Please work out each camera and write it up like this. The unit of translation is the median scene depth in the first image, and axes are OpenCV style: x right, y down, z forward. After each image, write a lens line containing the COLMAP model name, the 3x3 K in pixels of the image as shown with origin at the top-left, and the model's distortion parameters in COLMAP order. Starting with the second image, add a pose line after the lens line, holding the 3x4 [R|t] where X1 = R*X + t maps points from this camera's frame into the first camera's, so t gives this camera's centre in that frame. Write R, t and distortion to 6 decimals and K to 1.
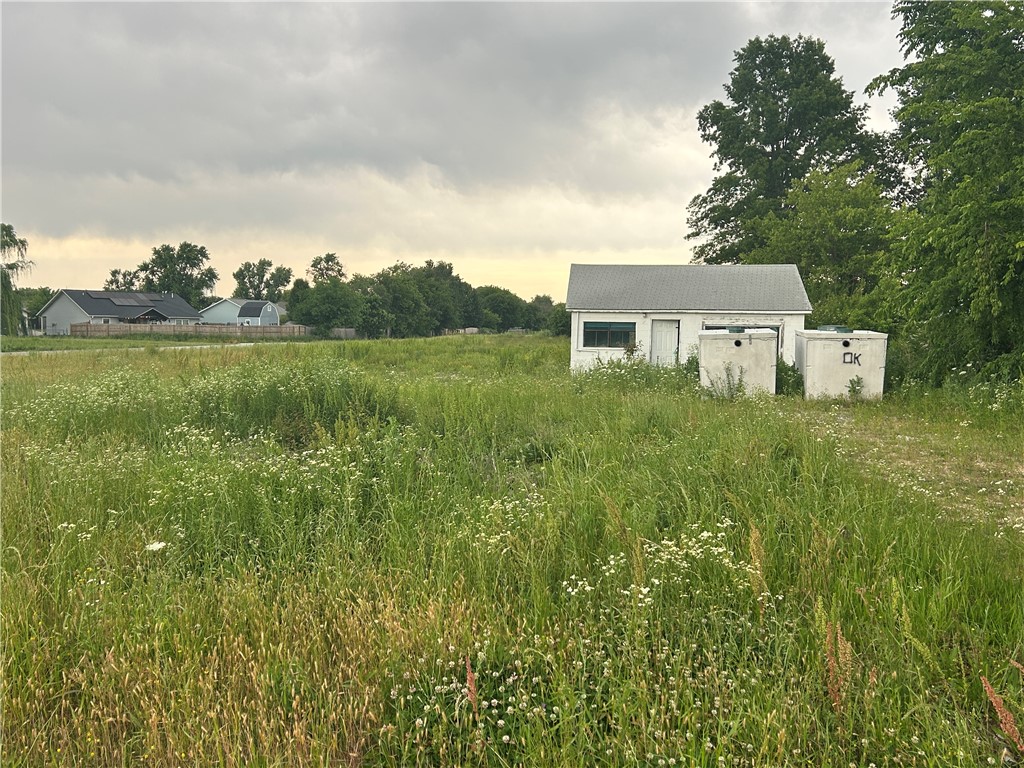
lens RADIAL K [[1043.0, 0, 512.0], [0, 1043.0, 384.0], [0, 0, 1]] dist [0.170882, -0.323172]
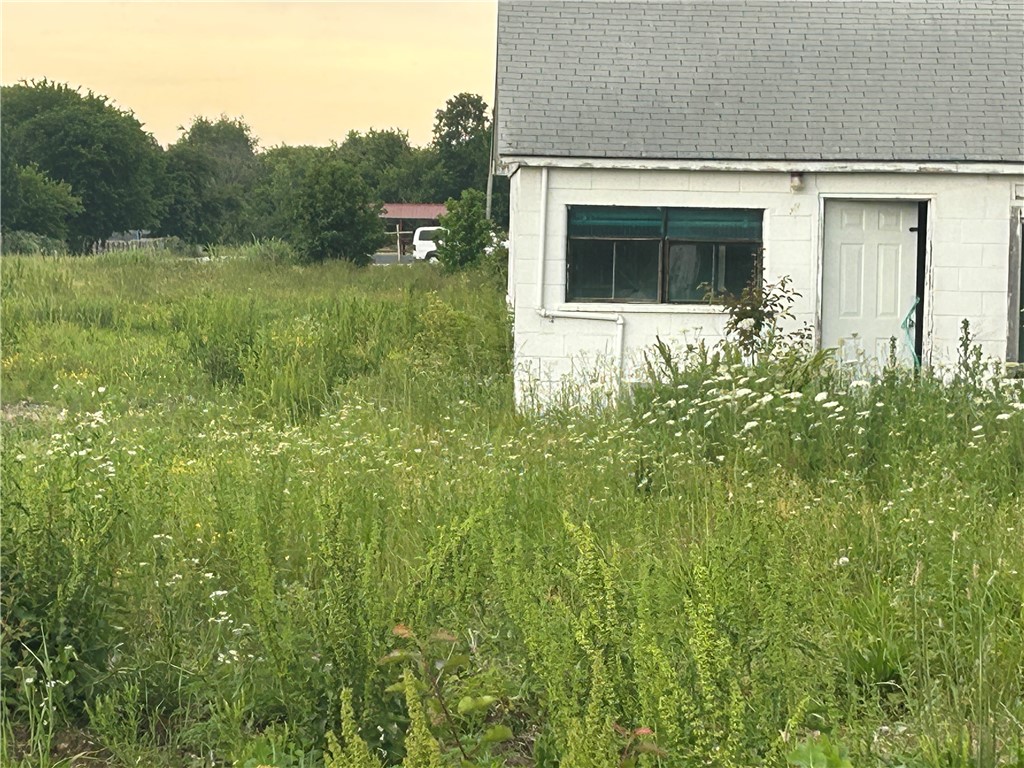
lens RADIAL K [[3455.7, 0, 512.0], [0, 3455.7, 384.0], [0, 0, 1]] dist [0.195419, 1.908625]
pose [[0.990160, -0.001543, 0.139933, -0.065645], [0.003152, 0.999932, -0.011272, -0.005433], [-0.139906, 0.011602, 0.990097, 0.148473]]
